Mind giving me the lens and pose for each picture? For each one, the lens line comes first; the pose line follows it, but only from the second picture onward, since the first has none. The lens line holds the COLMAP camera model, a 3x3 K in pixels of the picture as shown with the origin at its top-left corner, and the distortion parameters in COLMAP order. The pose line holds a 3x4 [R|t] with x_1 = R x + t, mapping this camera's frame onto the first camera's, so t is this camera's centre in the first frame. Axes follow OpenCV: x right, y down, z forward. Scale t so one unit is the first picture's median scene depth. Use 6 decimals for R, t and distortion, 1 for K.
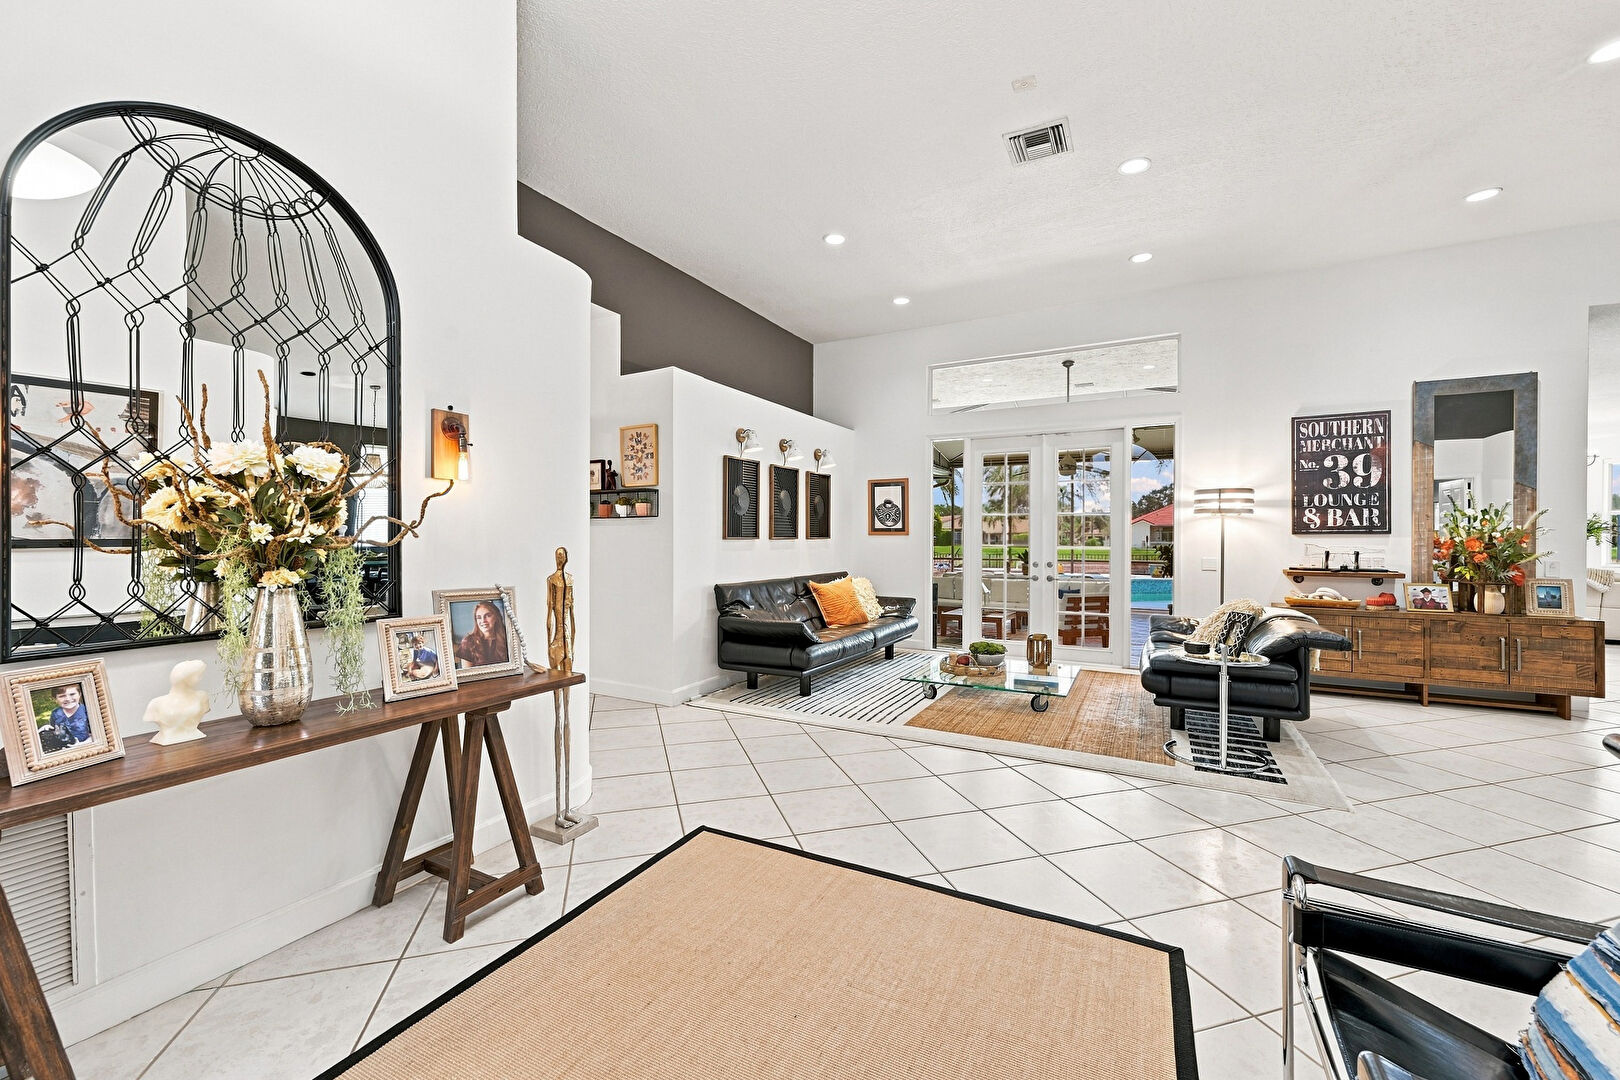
lens RADIAL K [[647.4, 0, 801.9], [0, 647.4, 541.5], [0, 0, 1]] dist [-0.000820, 0.000496]
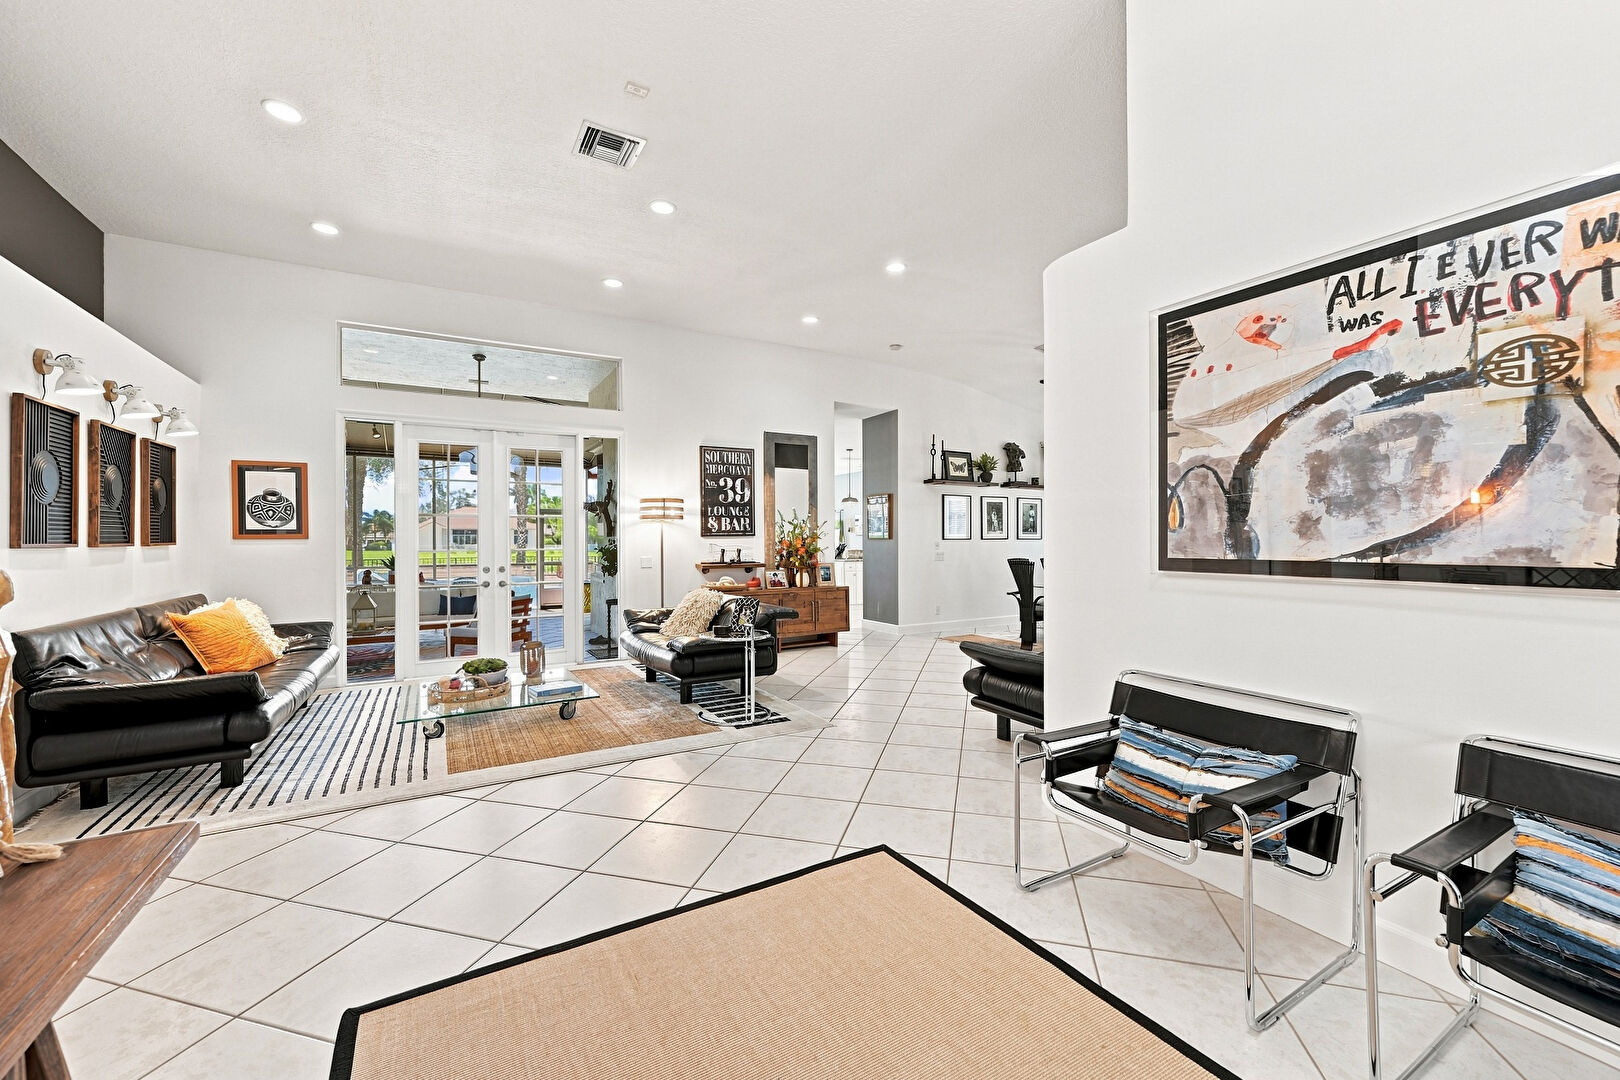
lens RADIAL K [[647.4, 0, 803.6], [0, 647.4, 538.6], [0, 0, 1]] dist [-0.000820, 0.000496]
pose [[0.524016, -0.004688, 0.851696, -0.237772], [0.013007, 0.999912, -0.002498, -0.001130], [-0.851609, 0.012387, 0.524031, 0.160642]]
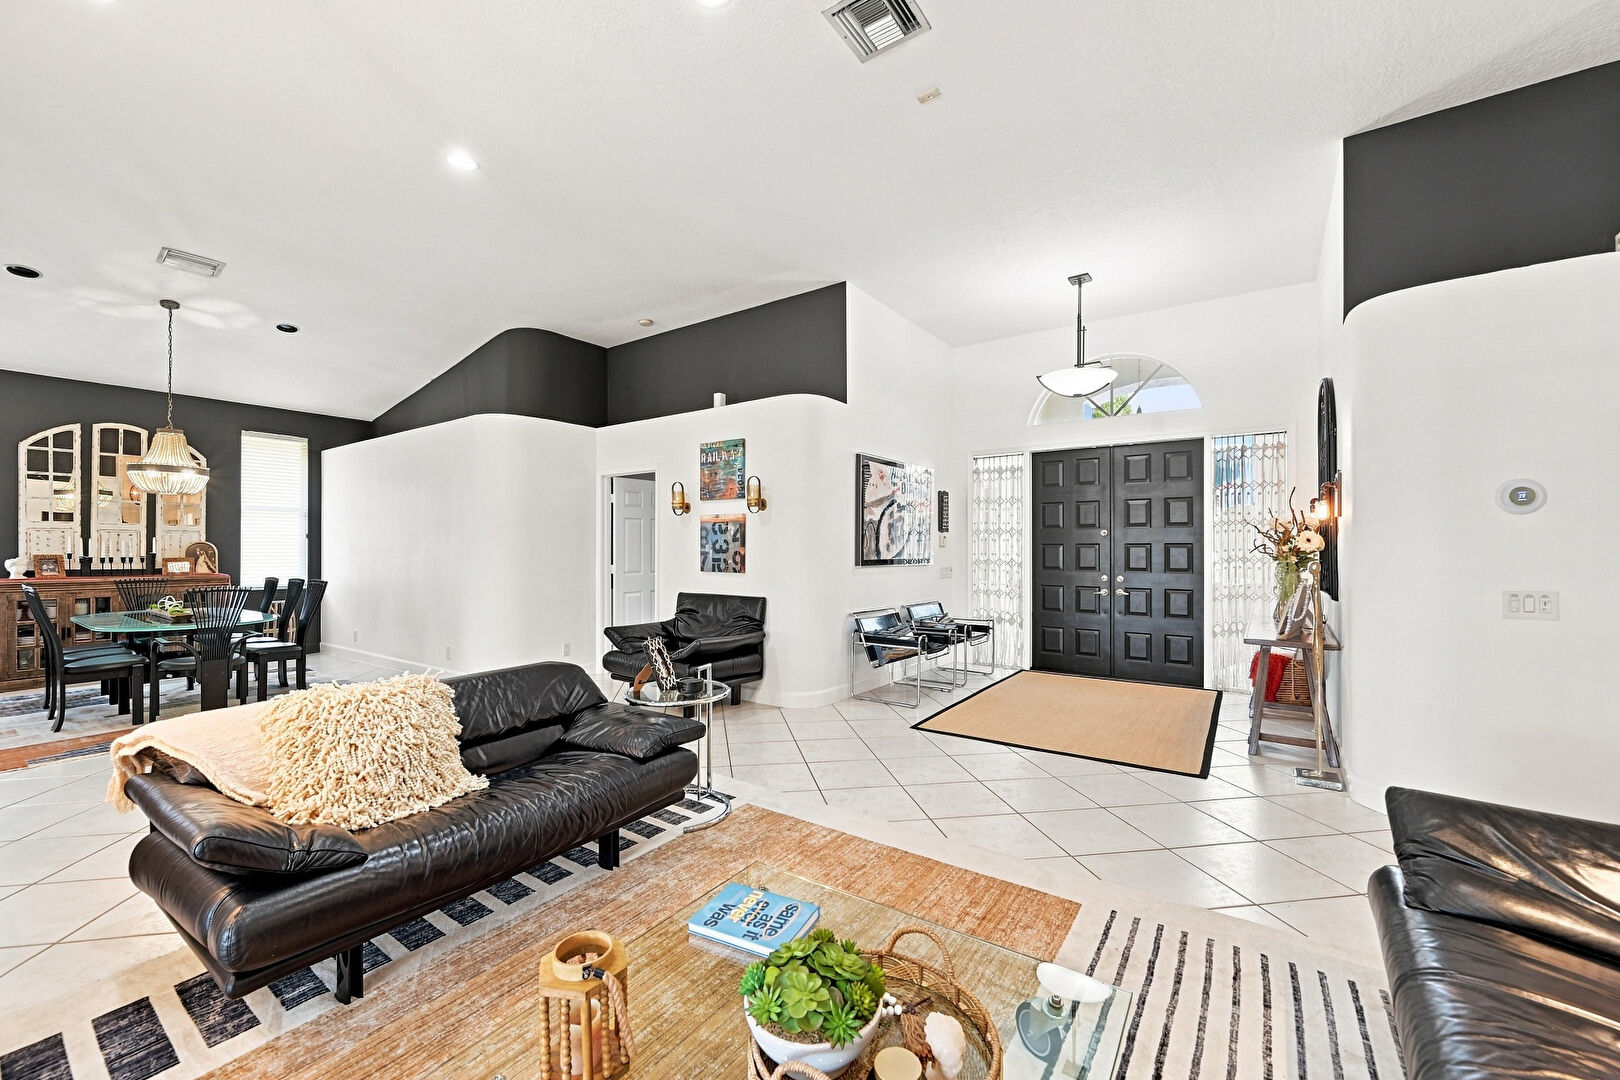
lens RADIAL K [[647.4, 0, 808.8], [0, 647.4, 544.5], [0, 0, 1]] dist [-0.000820, 0.000496]
pose [[-0.993912, -0.004678, 0.110079, 0.258735], [-0.004652, 0.999989, 0.000492, -0.010823], [-0.110080, -0.000023, -0.993923, 1.251367]]
